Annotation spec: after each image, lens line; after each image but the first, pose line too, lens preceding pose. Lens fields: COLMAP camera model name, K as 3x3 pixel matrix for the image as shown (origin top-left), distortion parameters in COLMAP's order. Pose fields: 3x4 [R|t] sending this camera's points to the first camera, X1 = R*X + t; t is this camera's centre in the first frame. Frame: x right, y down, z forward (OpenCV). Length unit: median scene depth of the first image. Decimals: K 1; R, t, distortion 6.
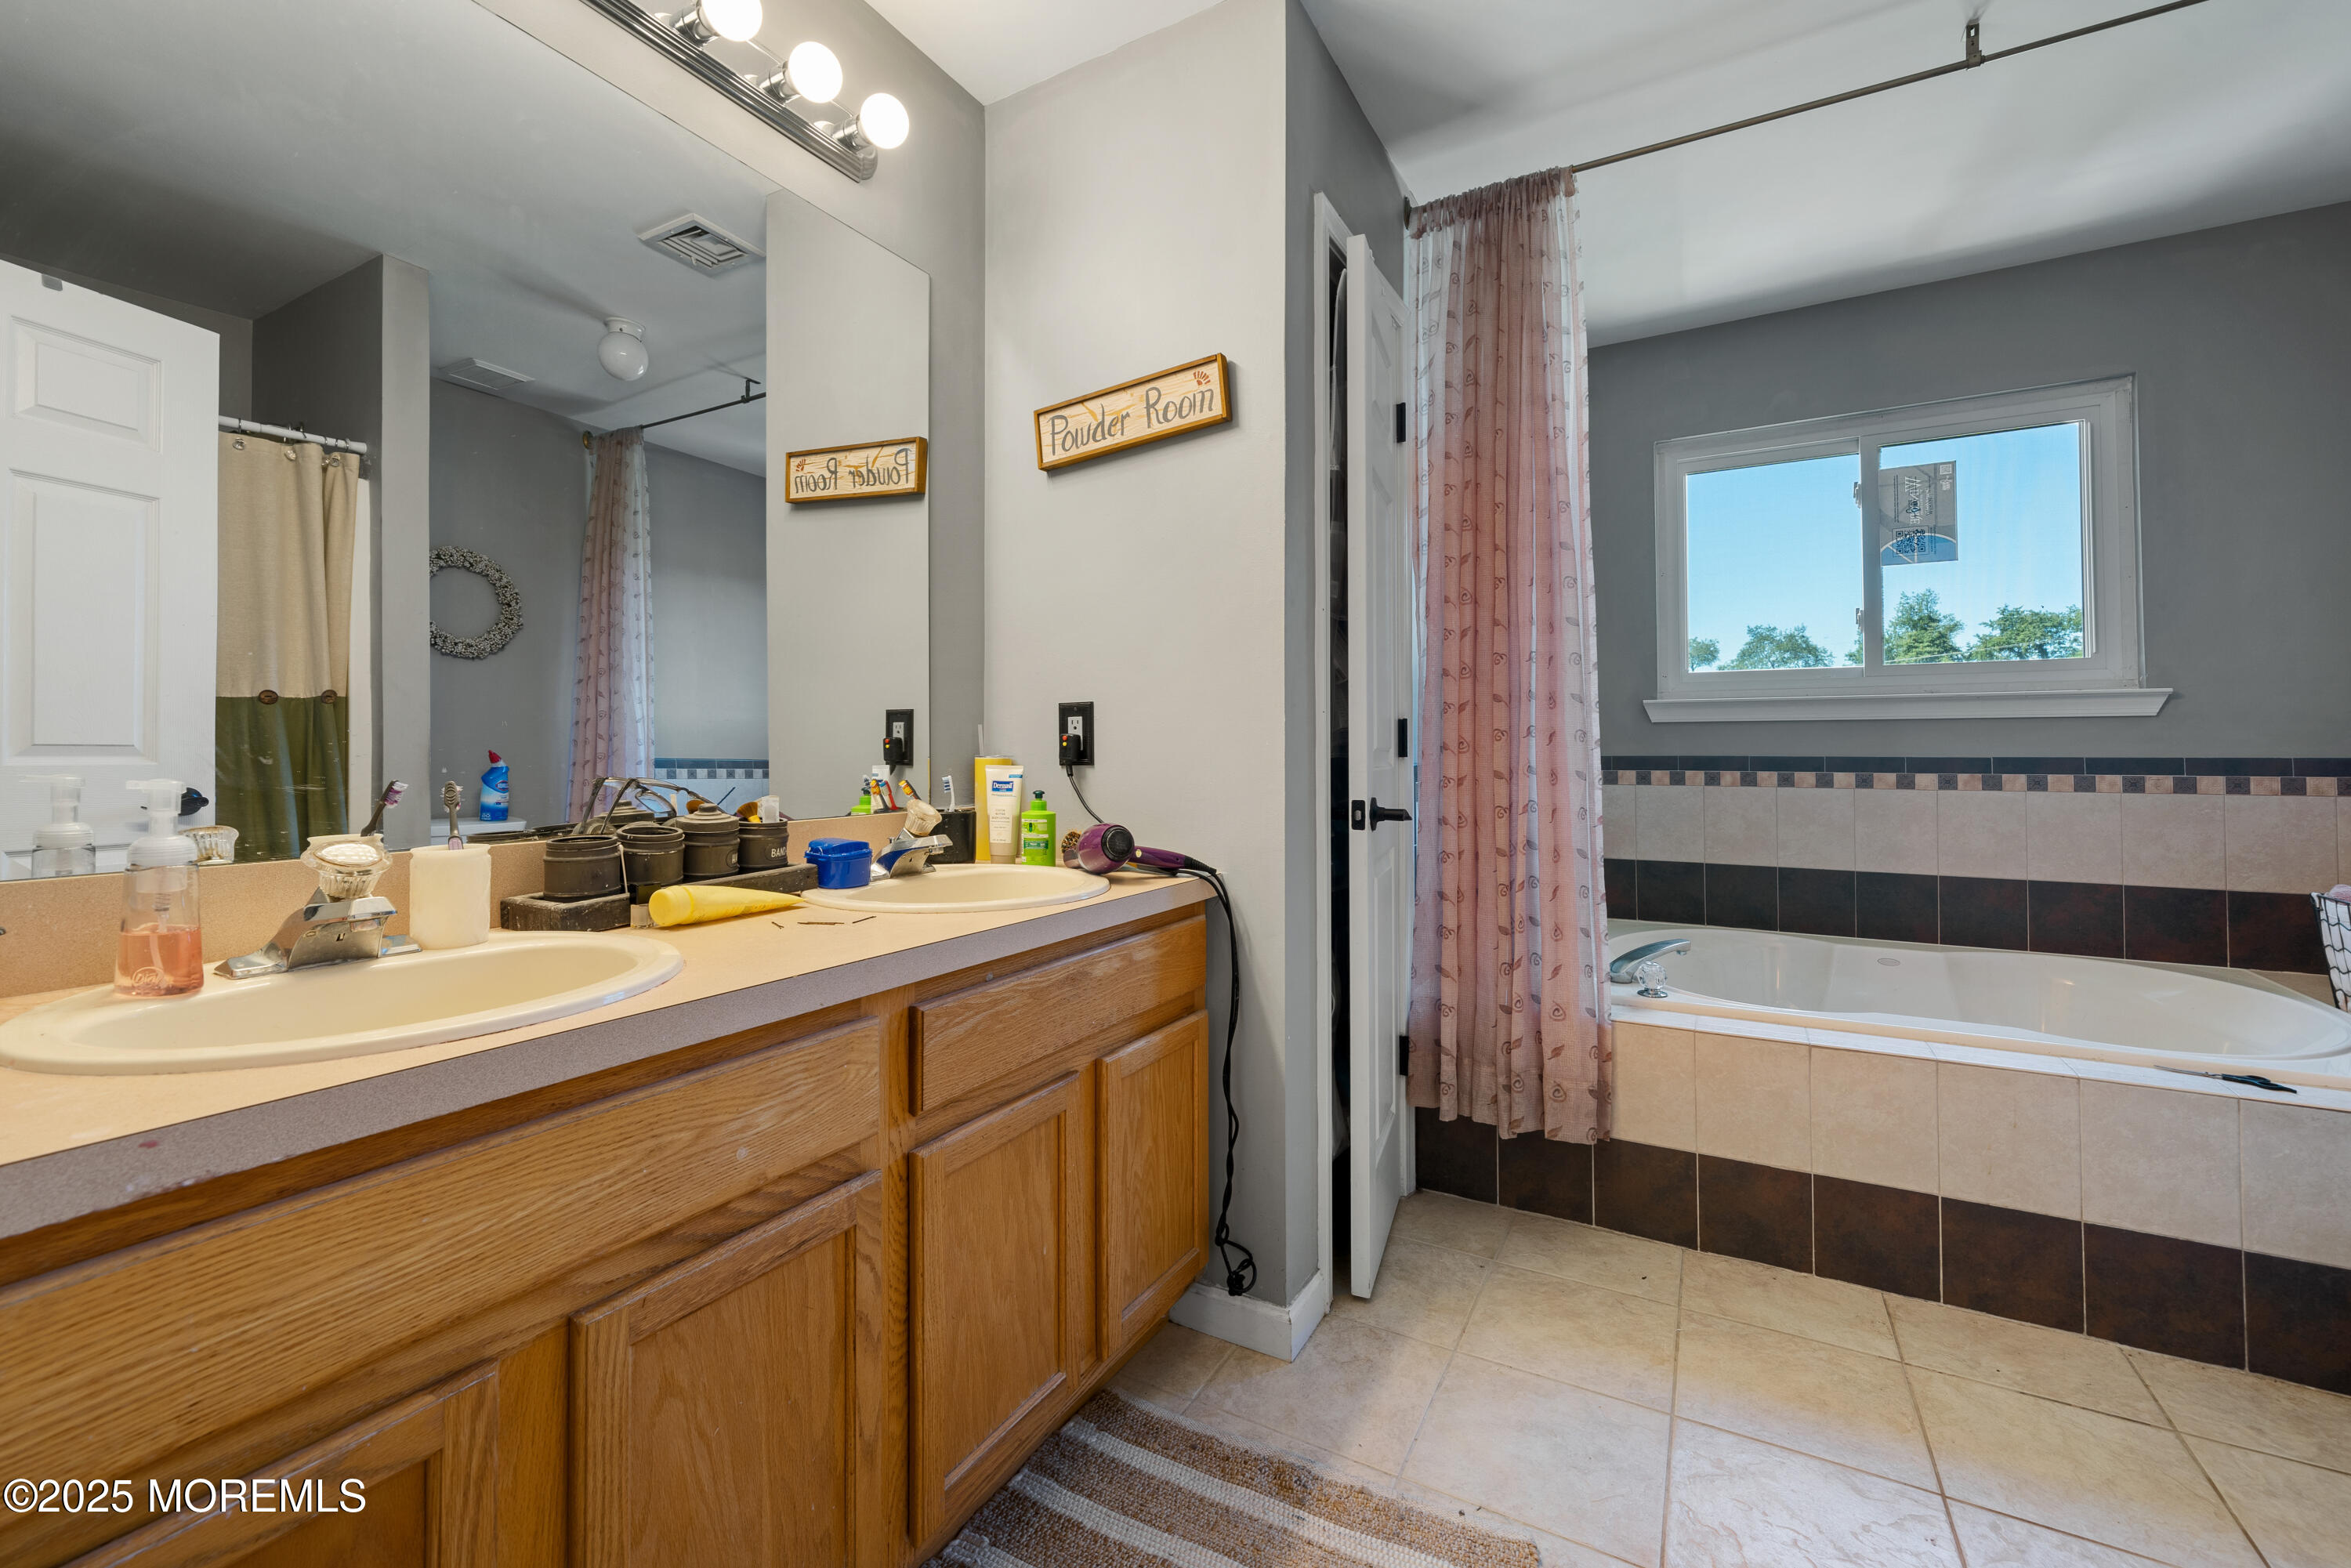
lens RADIAL K [[960.8, 0, 1190.6], [0, 960.8, 733.4], [0, 0, 1]] dist [0.001557, 0.000029]
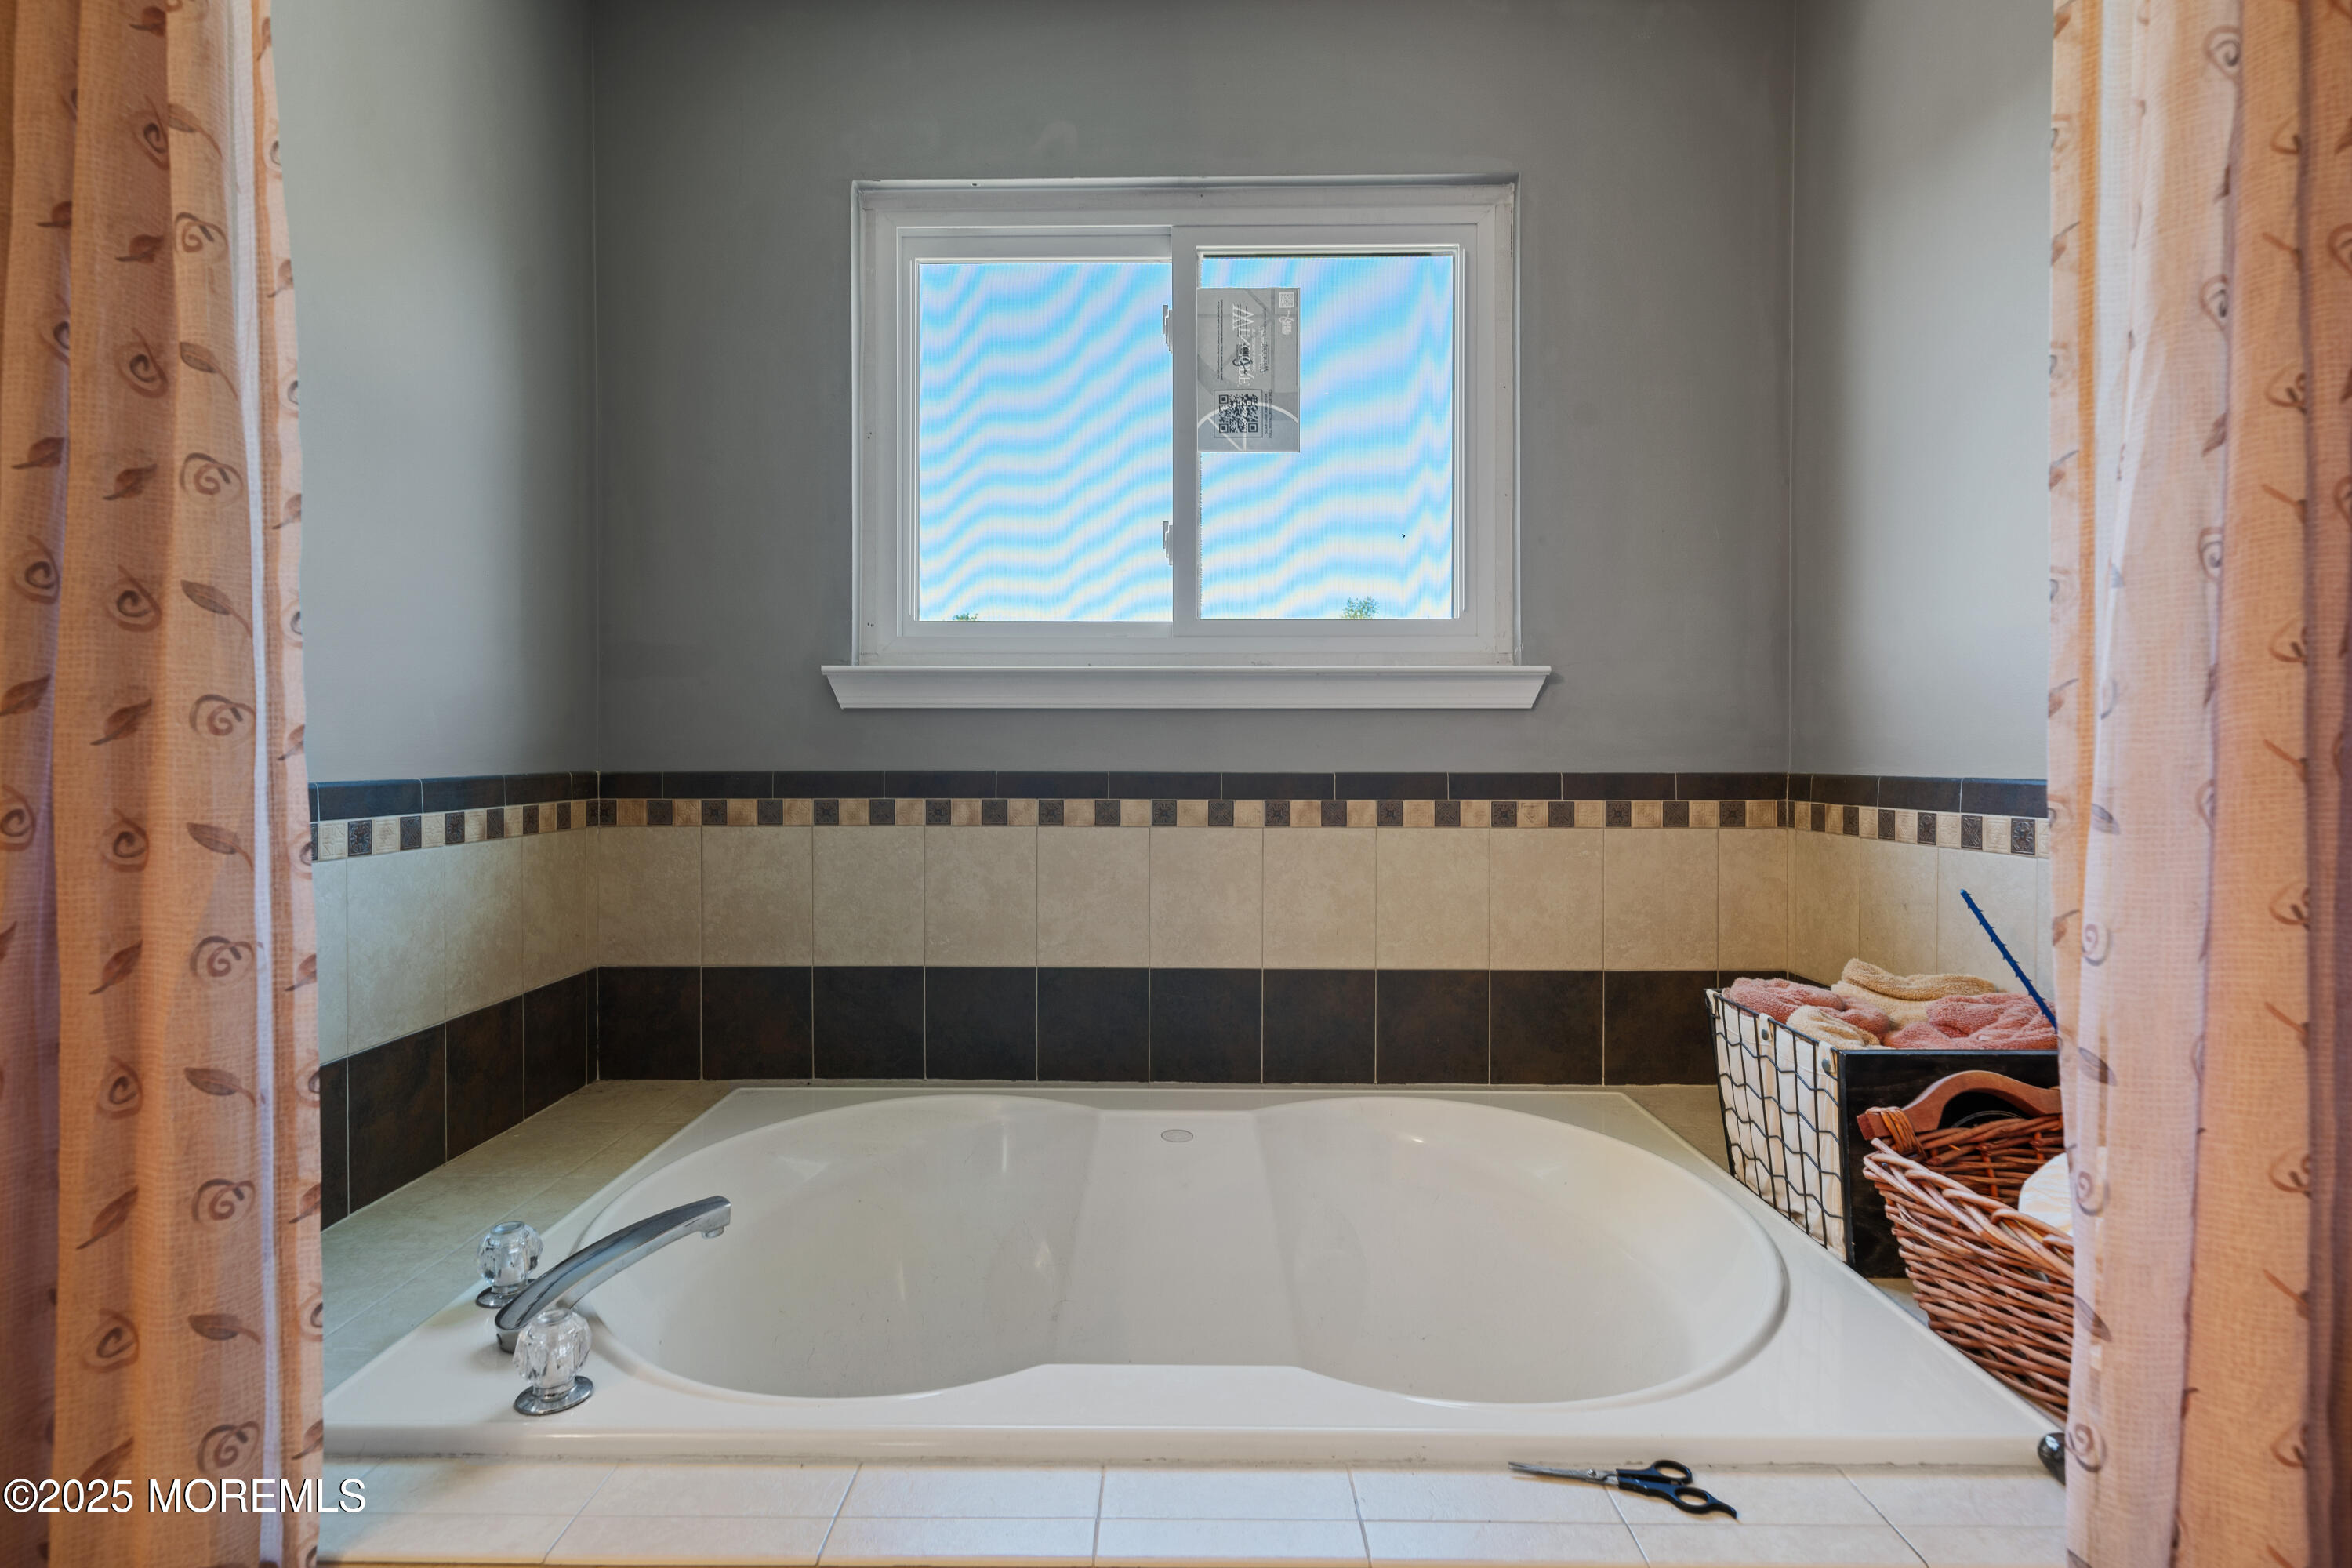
lens RADIAL K [[1262.8, 0, 1172.4], [0, 1262.8, 780.4], [0, 0, 1]] dist [-0.000493, 0.000165]
pose [[0.873926, -0.006025, 0.486022, 0.337785], [-0.010171, 0.999478, 0.030678, 0.005787], [-0.485952, -0.031754, 0.873408, 0.333160]]
